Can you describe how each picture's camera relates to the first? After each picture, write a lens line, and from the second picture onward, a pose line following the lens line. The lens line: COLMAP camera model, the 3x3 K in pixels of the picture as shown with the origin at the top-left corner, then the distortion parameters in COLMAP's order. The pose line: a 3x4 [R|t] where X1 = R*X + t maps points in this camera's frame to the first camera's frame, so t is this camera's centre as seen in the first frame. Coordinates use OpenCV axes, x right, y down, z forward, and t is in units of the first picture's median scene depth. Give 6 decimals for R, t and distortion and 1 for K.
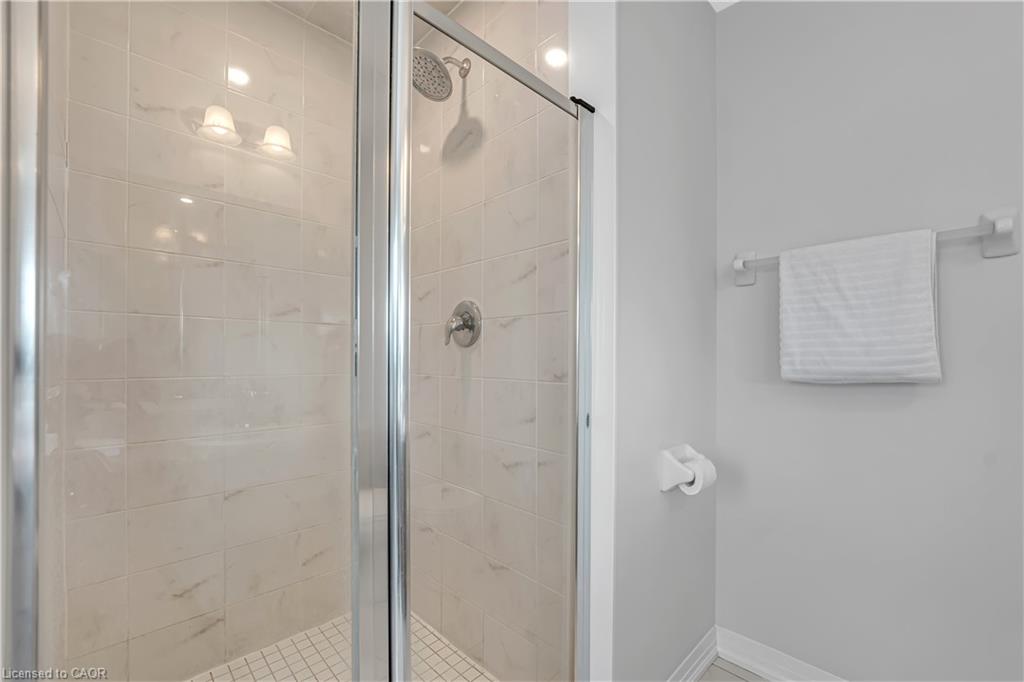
lens RADIAL K [[417.0, 0, 523.1], [0, 417.0, 355.4], [0, 0, 1]] dist [-0.015394, 0.000669]
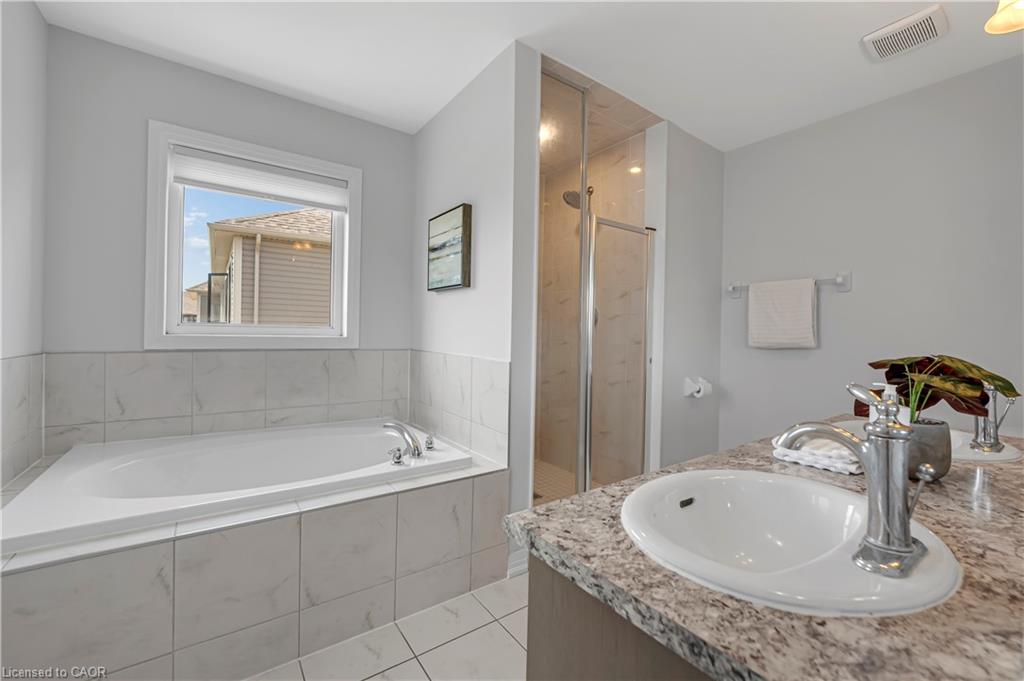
lens RADIAL K [[417.0, 0, 512.3], [0, 417.0, 332.4], [0, 0, 1]] dist [-0.015394, 0.000669]
pose [[0.985951, 0.013530, -0.166483, -0.208311], [-0.012361, 0.999891, 0.008057, -0.013599], [0.166574, -0.005886, 0.986011, -1.337554]]
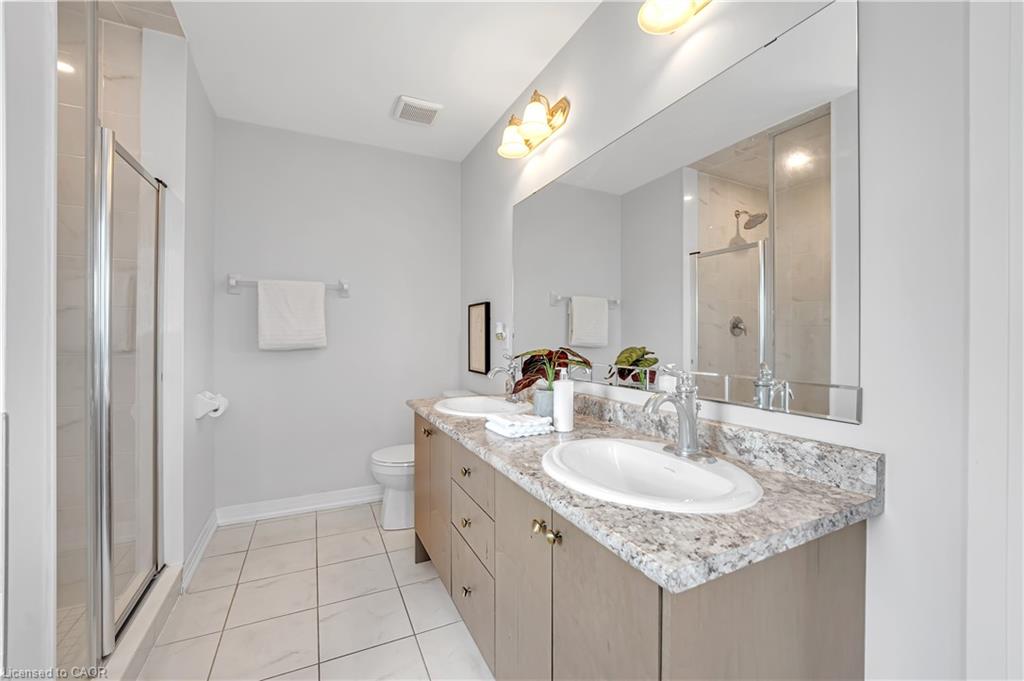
lens RADIAL K [[417.0, 0, 513.1], [0, 417.0, 336.9], [0, 0, 1]] dist [-0.015394, 0.000669]
pose [[0.328348, -0.004130, 0.944548, -0.818071], [-0.005847, 0.999962, 0.006405, -0.016571], [-0.944539, -0.007626, 0.328311, -0.737052]]
